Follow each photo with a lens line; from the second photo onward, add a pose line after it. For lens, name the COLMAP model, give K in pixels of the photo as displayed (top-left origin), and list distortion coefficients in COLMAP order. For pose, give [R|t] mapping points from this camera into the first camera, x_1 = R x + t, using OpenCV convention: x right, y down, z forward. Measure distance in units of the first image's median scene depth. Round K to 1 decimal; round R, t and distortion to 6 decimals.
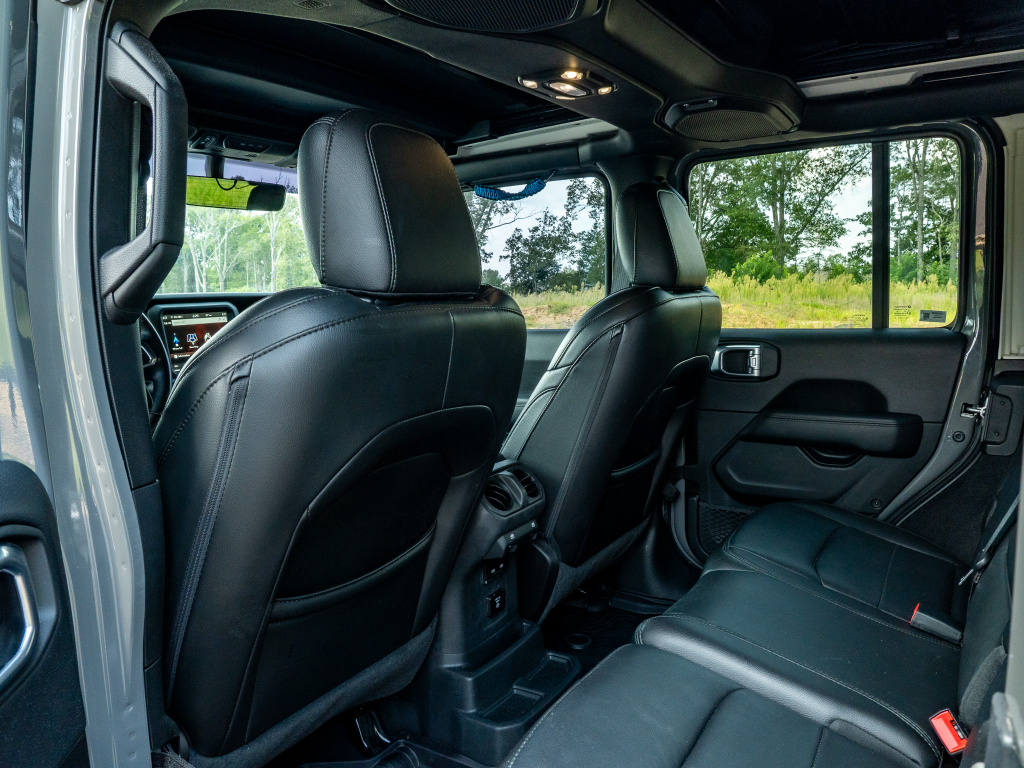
lens RADIAL K [[771.5, 0, 506.8], [0, 771.5, 384.3], [0, 0, 1]] dist [-0.021763, -0.002733]
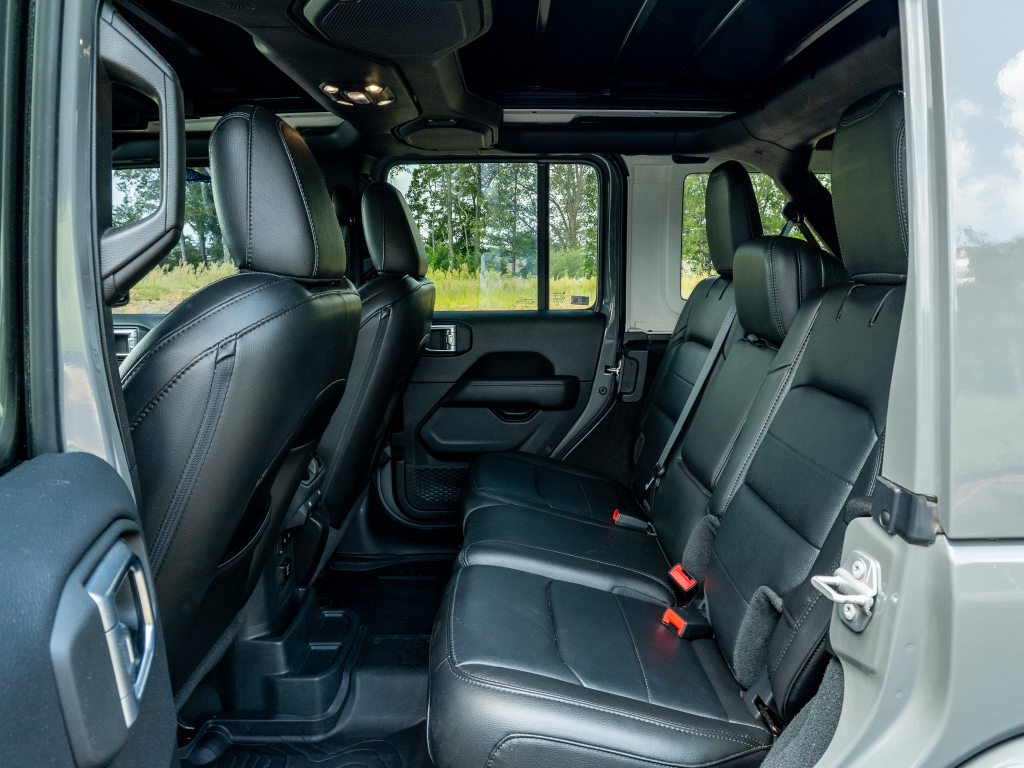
lens RADIAL K [[771.5, 0, 517.3], [0, 771.5, 382.9], [0, 0, 1]] dist [-0.021763, -0.002733]
pose [[0.839517, -0.054819, 0.540561, -0.268238], [0.044747, 0.998493, 0.031763, 0.005517], [-0.541488, -0.002477, 0.840705, -0.054146]]
